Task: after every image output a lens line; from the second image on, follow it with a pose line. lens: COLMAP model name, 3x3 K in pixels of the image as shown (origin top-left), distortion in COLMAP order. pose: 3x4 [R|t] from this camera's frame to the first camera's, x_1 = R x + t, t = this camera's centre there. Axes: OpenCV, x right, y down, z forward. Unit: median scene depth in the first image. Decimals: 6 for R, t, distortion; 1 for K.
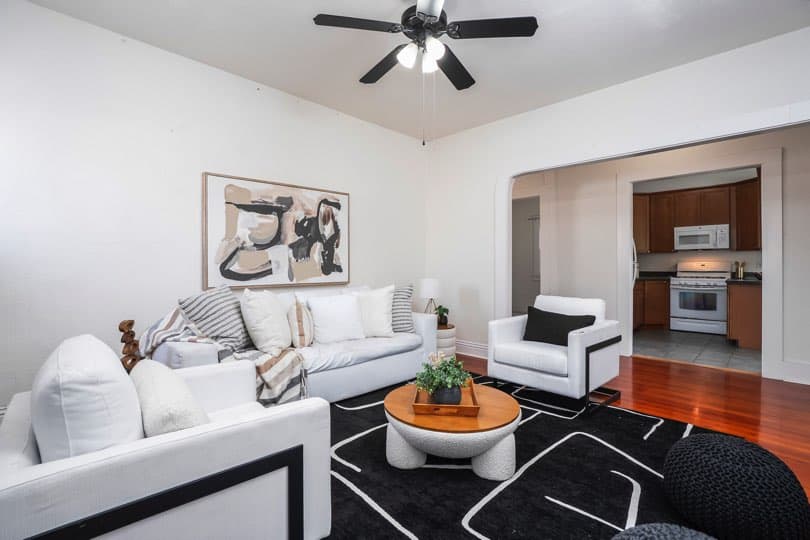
lens RADIAL K [[381.8, 0, 405.2], [0, 381.8, 265.3], [0, 0, 1]] dist [-0.001548, 0.000036]
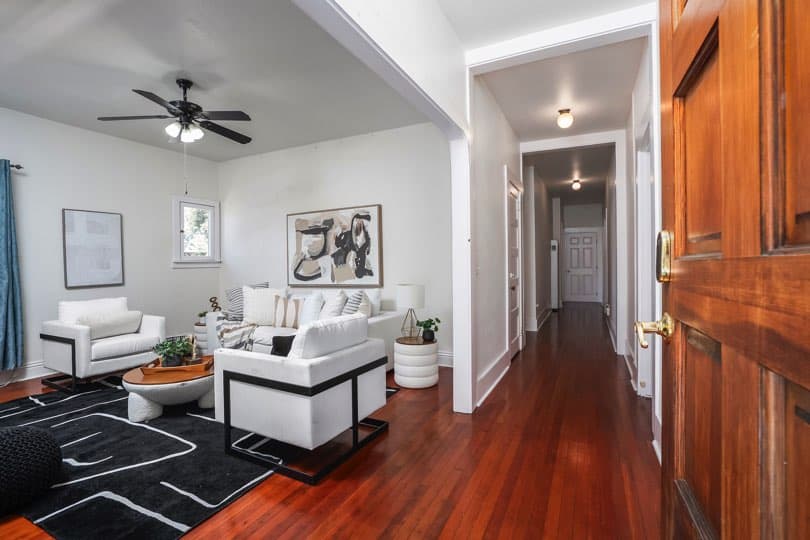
lens RADIAL K [[380.9, 0, 405.0], [0, 380.9, 270.0], [0, 0, 1]] dist [-0.045292, 0.016502]
pose [[0.330347, 0.006005, -0.943840, 1.005001], [0.017940, 0.999759, 0.012640, -0.013056], [0.943689, -0.021108, 0.330160, 0.786762]]
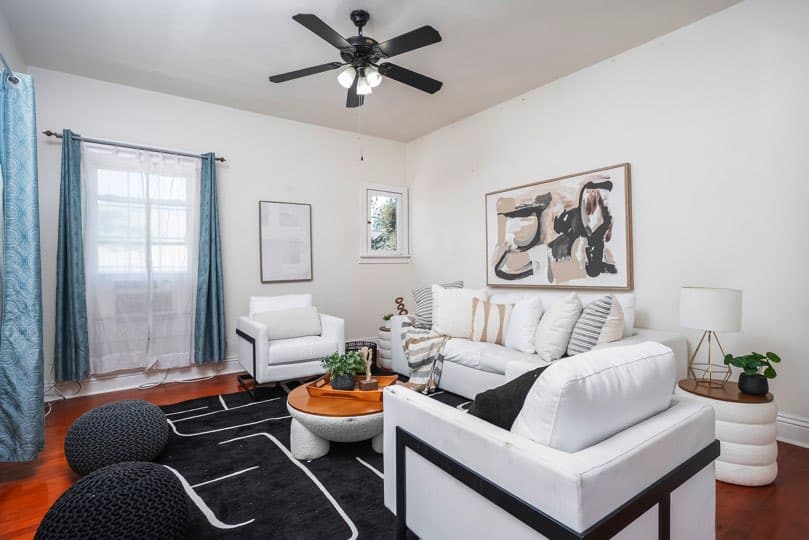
lens RADIAL K [[399.9, 0, 401.7], [0, 399.9, 267.8], [0, 0, 1]] dist [-0.032470, 0.000705]
pose [[-0.148683, -0.002214, -0.988882, 0.709574], [0.014868, 0.999879, -0.004474, 0.004361], [0.988773, -0.015368, -0.148633, 0.770064]]
